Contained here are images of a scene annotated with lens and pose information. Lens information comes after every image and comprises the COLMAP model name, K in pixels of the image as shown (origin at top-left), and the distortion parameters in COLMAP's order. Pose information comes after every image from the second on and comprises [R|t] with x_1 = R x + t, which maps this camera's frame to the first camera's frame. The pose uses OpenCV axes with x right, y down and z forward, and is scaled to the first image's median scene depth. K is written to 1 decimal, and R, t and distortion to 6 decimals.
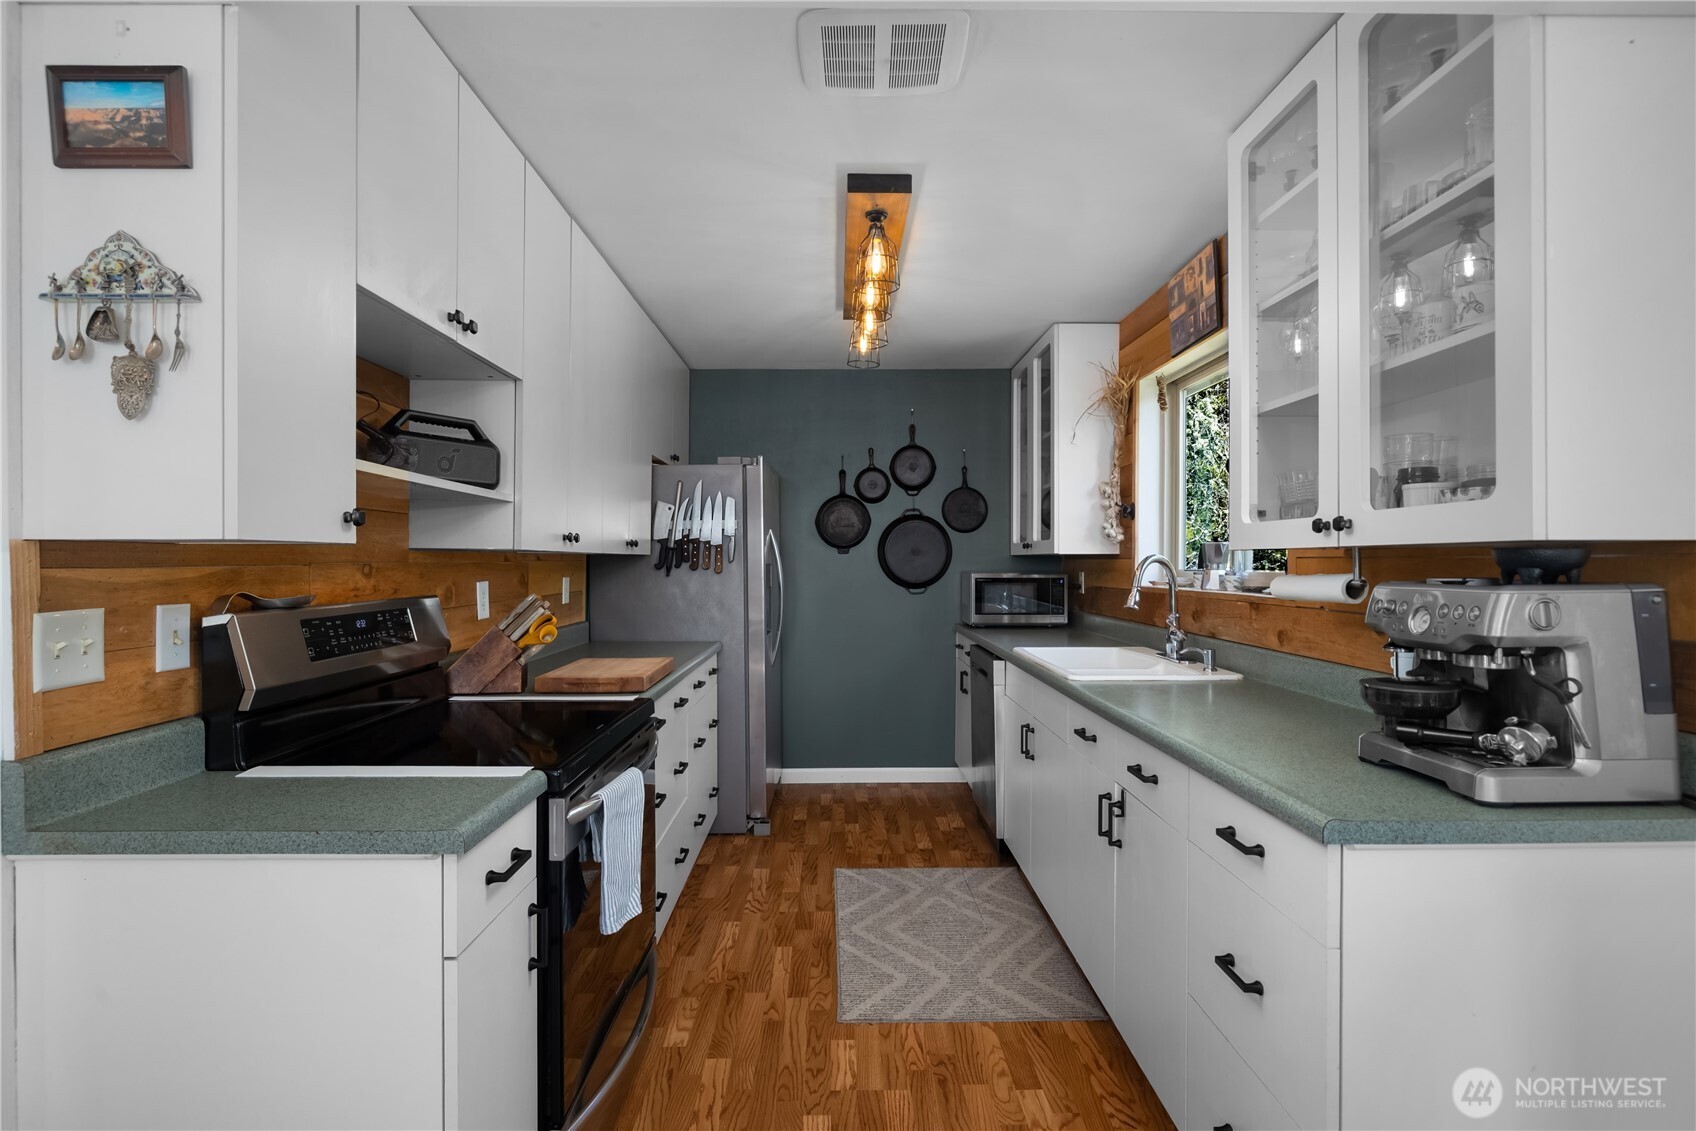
lens RADIAL K [[807.2, 0, 850.6], [0, 807.2, 562.5], [0, 0, 1]] dist [-0.003527, 0.000329]
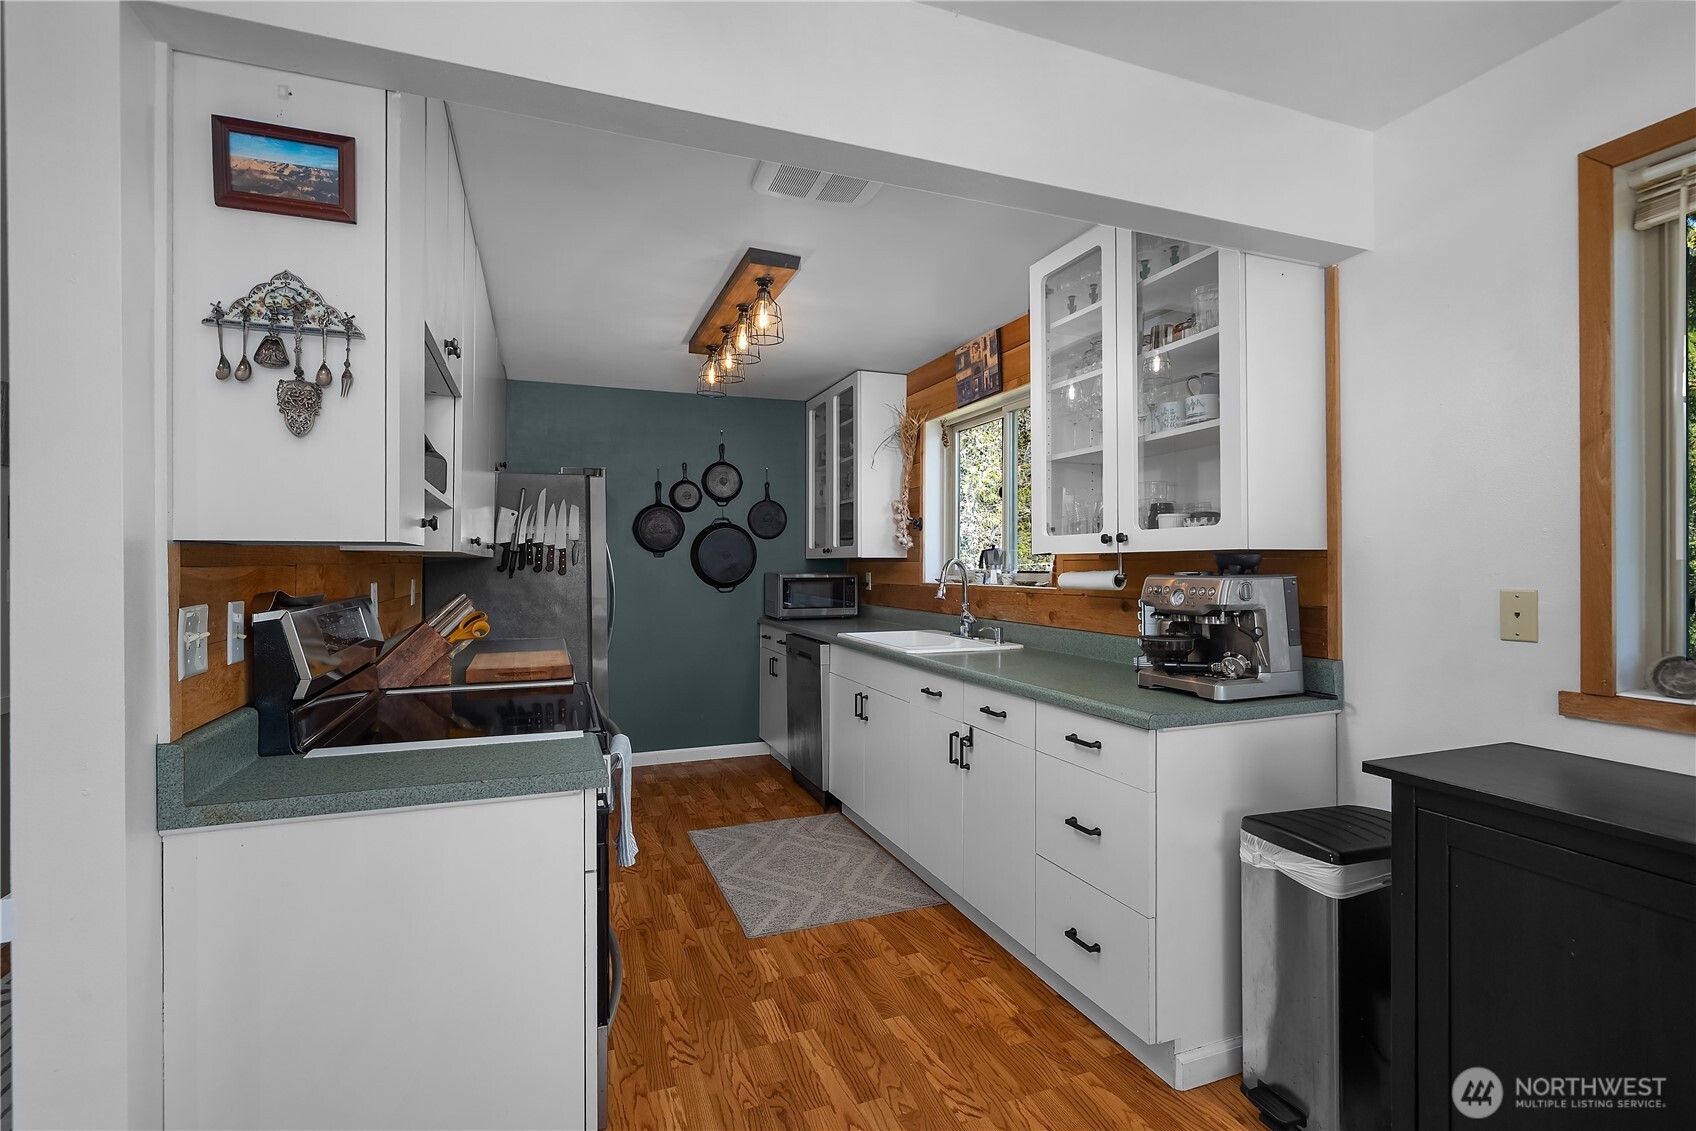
lens RADIAL K [[756.5, 0, 837.7], [0, 756.5, 561.8], [0, 0, 1]] dist [-0.005321, -0.000065]
pose [[0.944221, 0.000510, 0.329312, -0.277765], [0.001457, 0.999983, -0.005728, 0.004131], [-0.329309, 0.005888, 0.944204, -0.139762]]
